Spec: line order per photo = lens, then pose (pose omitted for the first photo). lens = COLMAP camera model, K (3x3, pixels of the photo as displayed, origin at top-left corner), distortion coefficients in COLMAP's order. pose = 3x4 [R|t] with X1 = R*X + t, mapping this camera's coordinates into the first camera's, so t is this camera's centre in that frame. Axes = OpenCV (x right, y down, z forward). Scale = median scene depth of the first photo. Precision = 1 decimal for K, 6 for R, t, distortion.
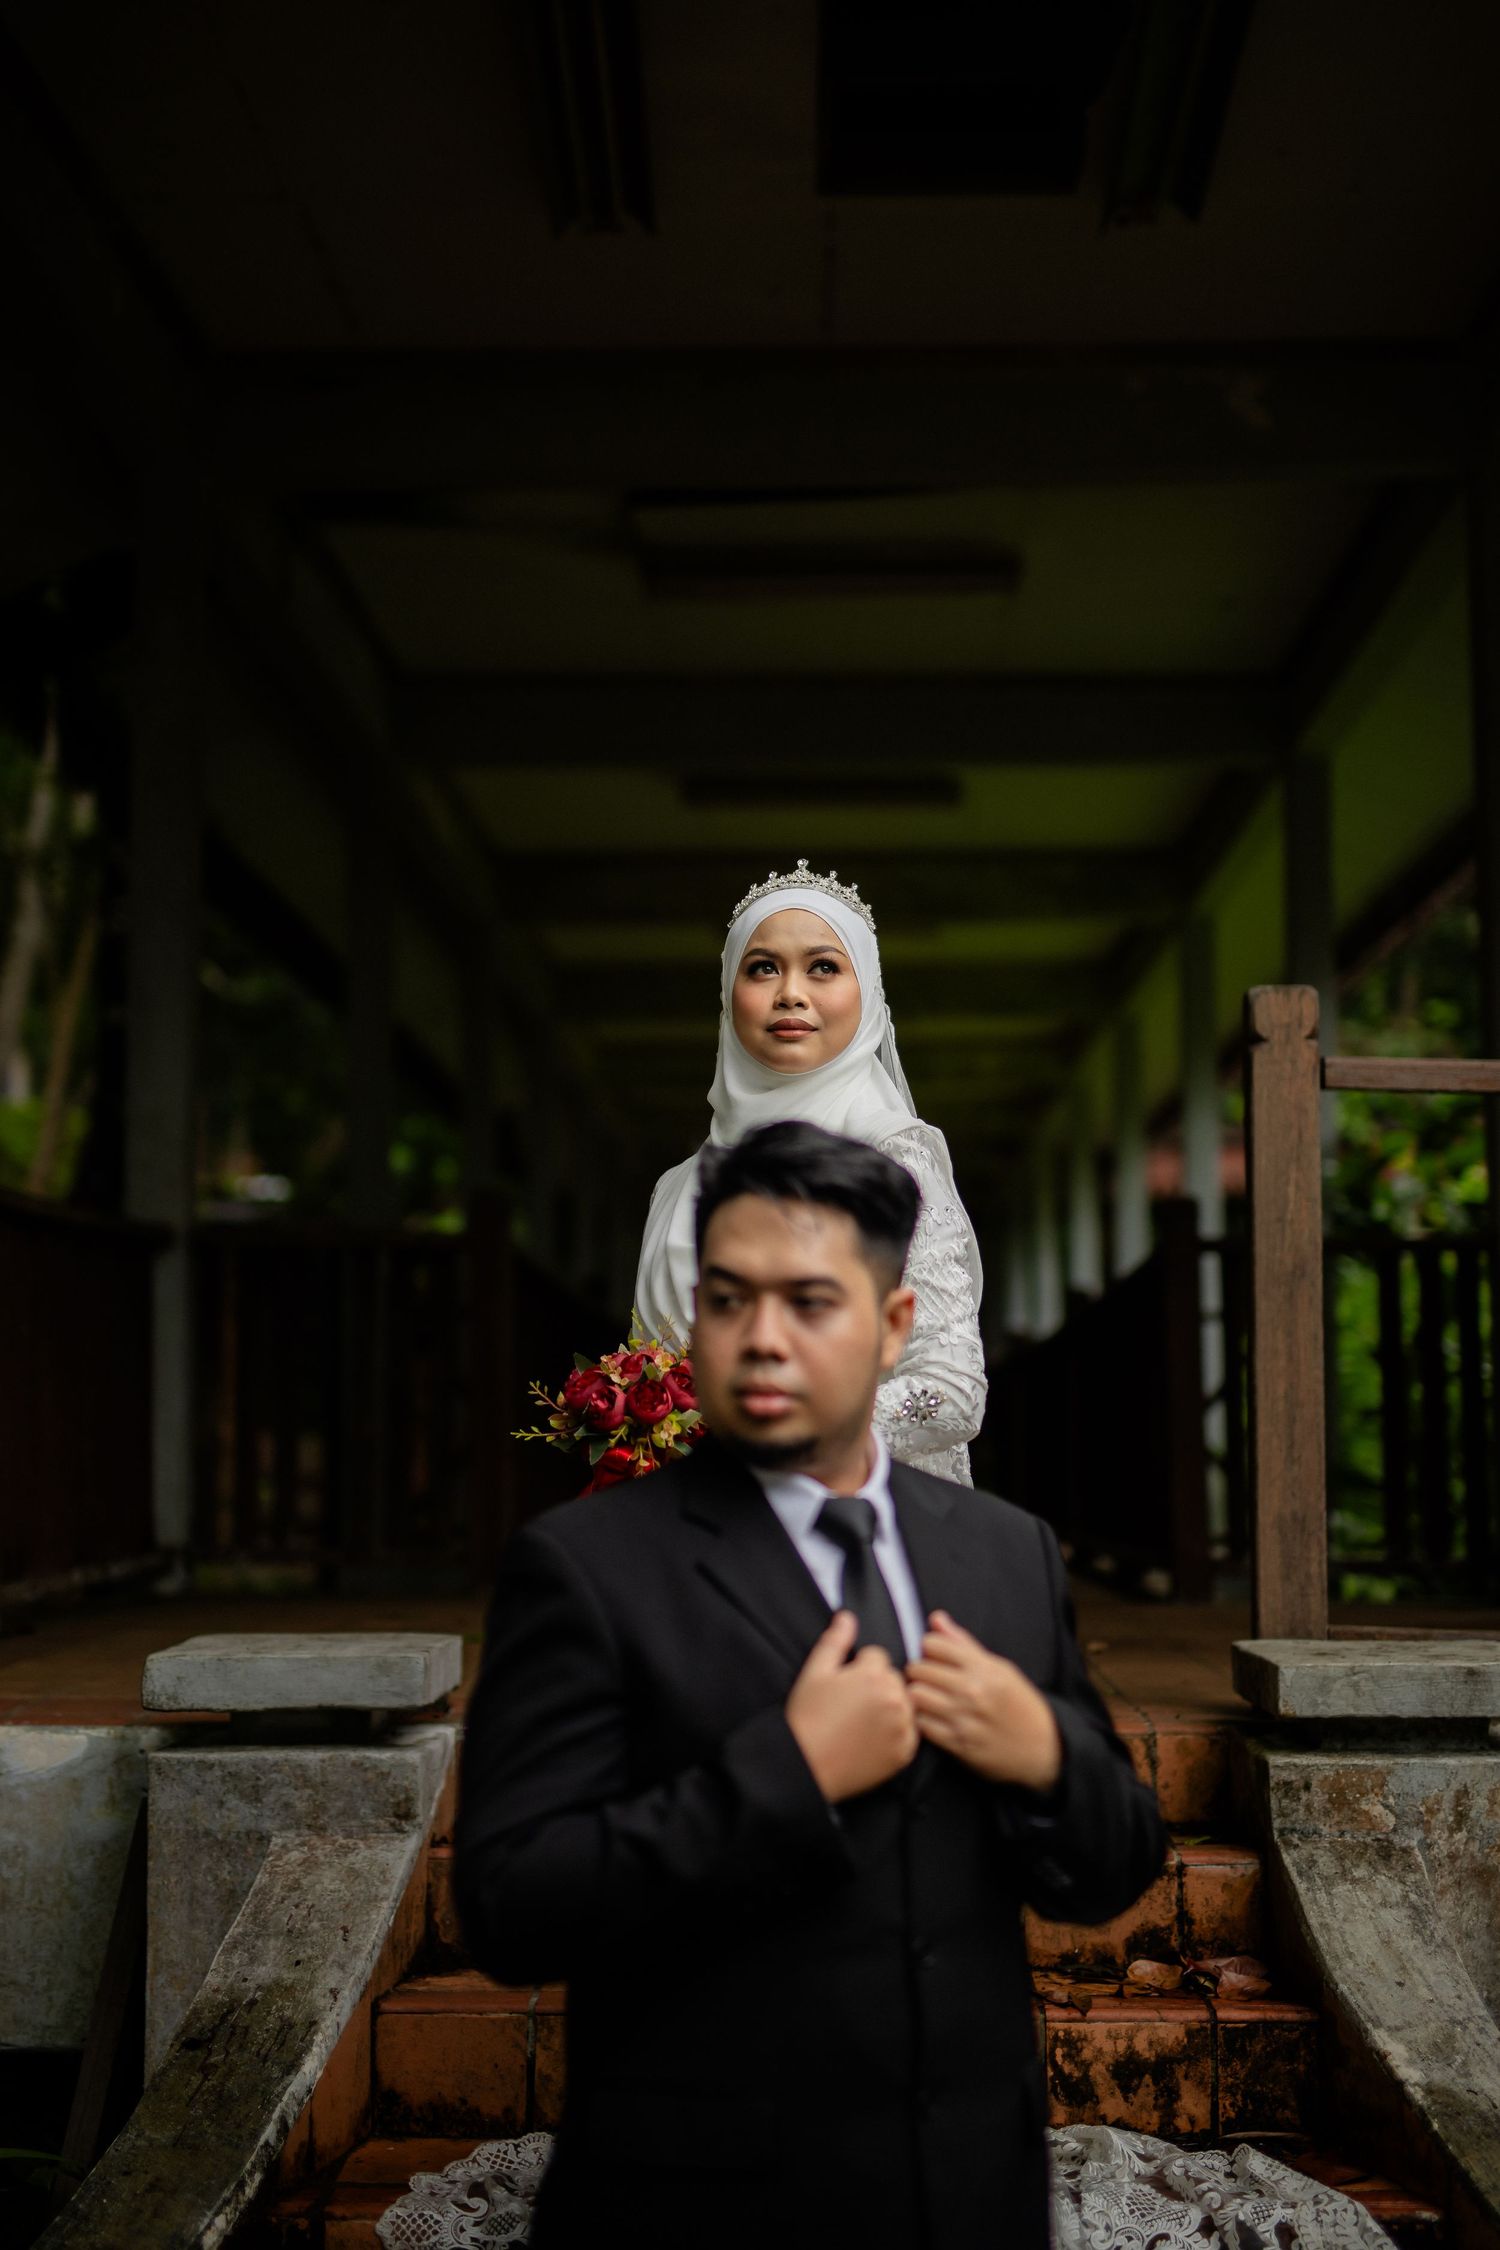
lens RADIAL K [[3050.1, 0, 769.1], [0, 3050.1, 1092.0], [0, 0, 1]] dist [-0.016266, 0.077124]
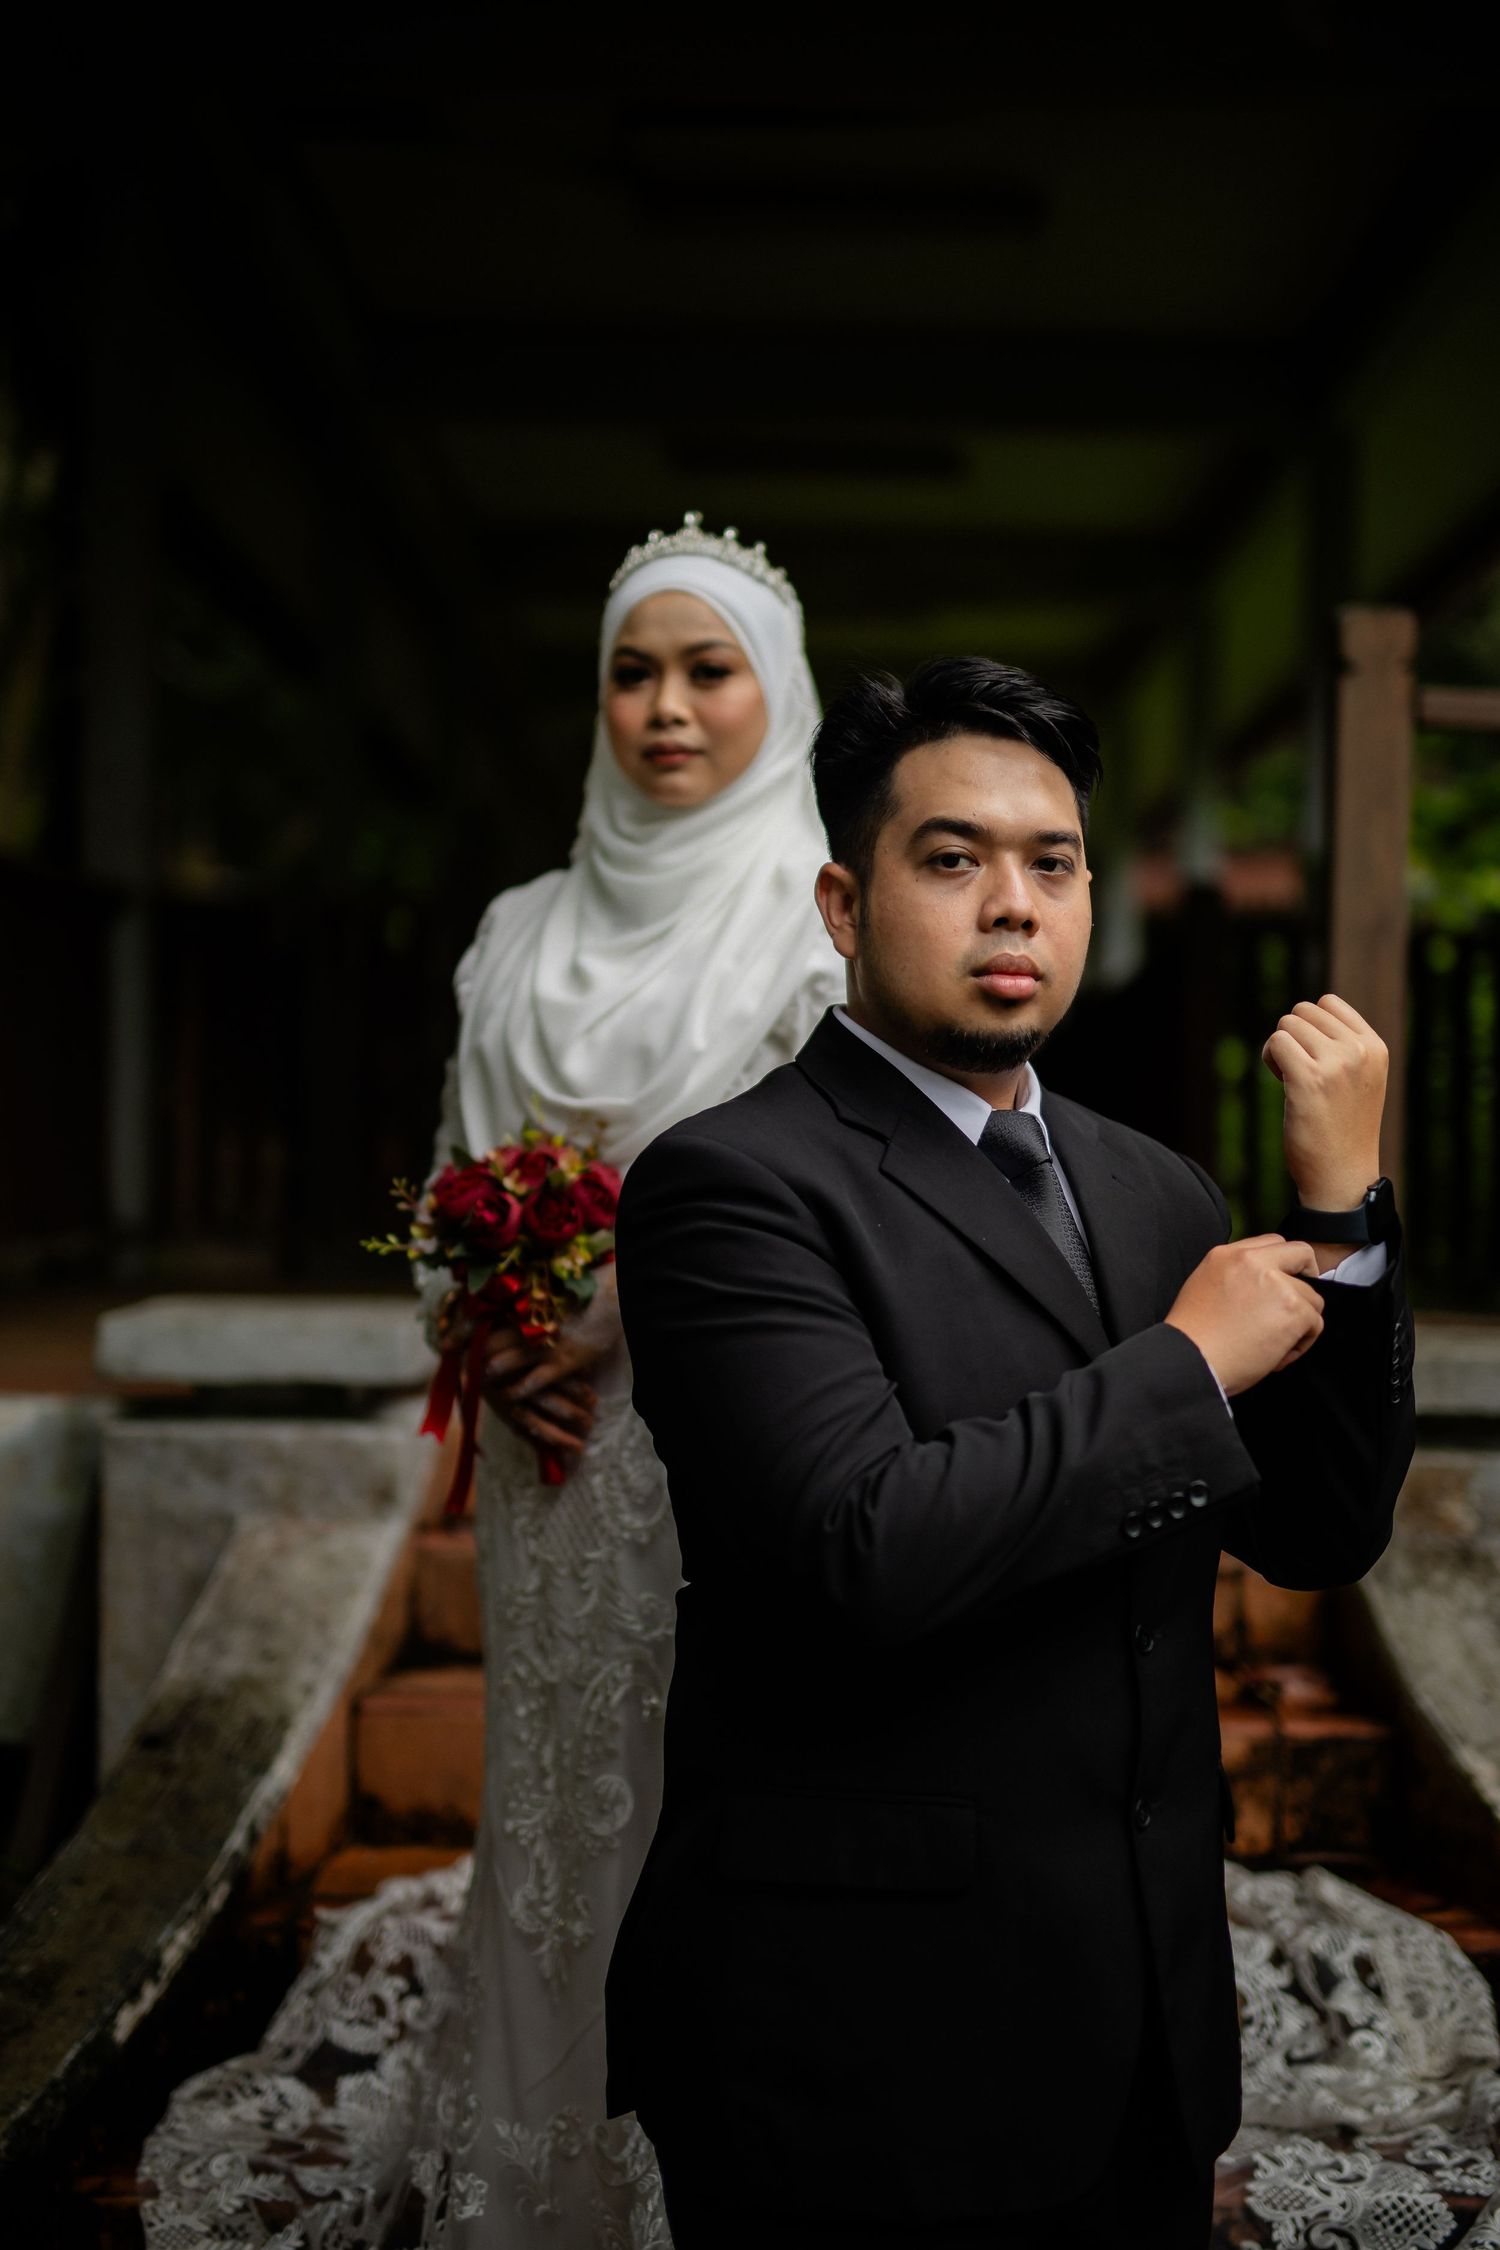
lens RADIAL K [[3050.1, 0, 769.1], [0, 3050.1, 1092.0], [0, 0, 1]] dist [-0.016266, 0.077124]
pose [[0.999720, 0.019176, 0.013840, -0.022214], [-0.020346, 0.995733, 0.090015, 0.035371], [-0.012055, -0.090271, 0.995844, 0.115121]]
